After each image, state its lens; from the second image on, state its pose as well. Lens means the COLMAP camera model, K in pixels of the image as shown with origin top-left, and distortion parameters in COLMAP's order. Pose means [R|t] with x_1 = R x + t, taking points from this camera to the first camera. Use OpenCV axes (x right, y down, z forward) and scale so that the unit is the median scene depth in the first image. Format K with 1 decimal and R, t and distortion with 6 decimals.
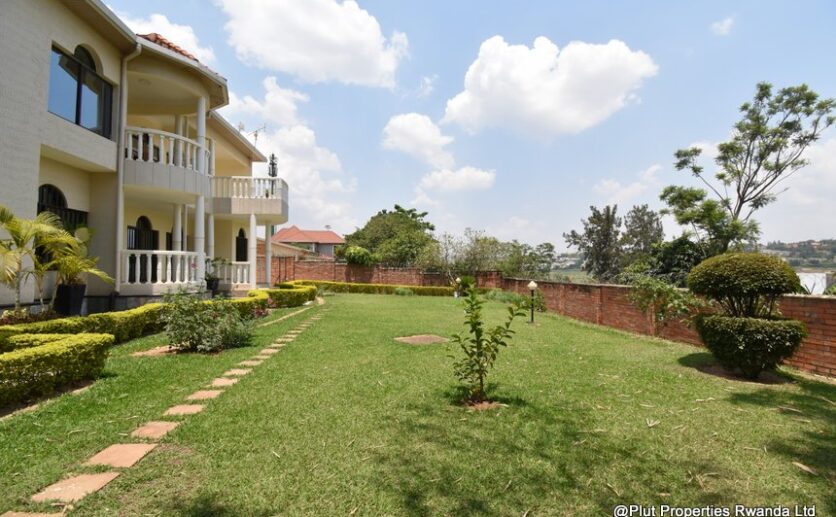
lens RADIAL K [[373.4, 0, 413.5], [0, 373.4, 263.8], [0, 0, 1]] dist [-0.011576, 0.000626]
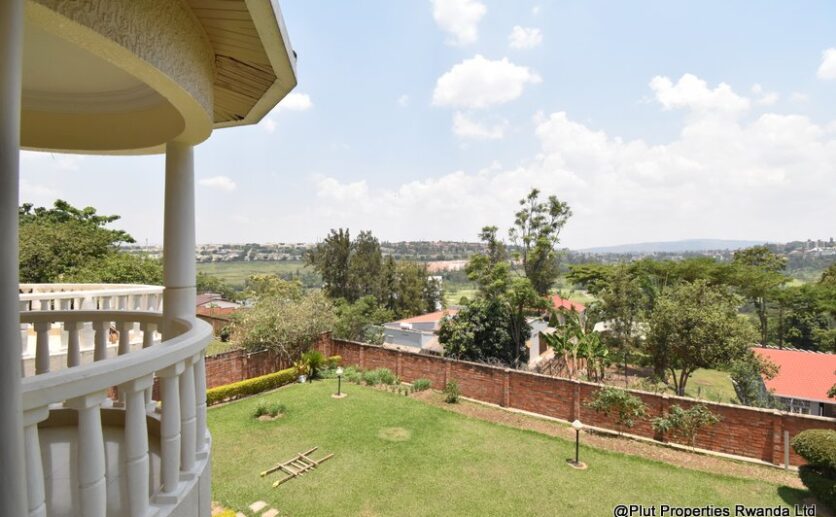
lens RADIAL K [[373.4, 0, 415.9], [0, 373.4, 260.3], [0, 0, 1]] dist [-0.011576, 0.000626]
pose [[0.638968, -0.000246, 0.769233, -0.142720], [-0.017070, 0.999749, 0.014498, -0.076924], [-0.769044, -0.022395, 0.638804, 0.143588]]
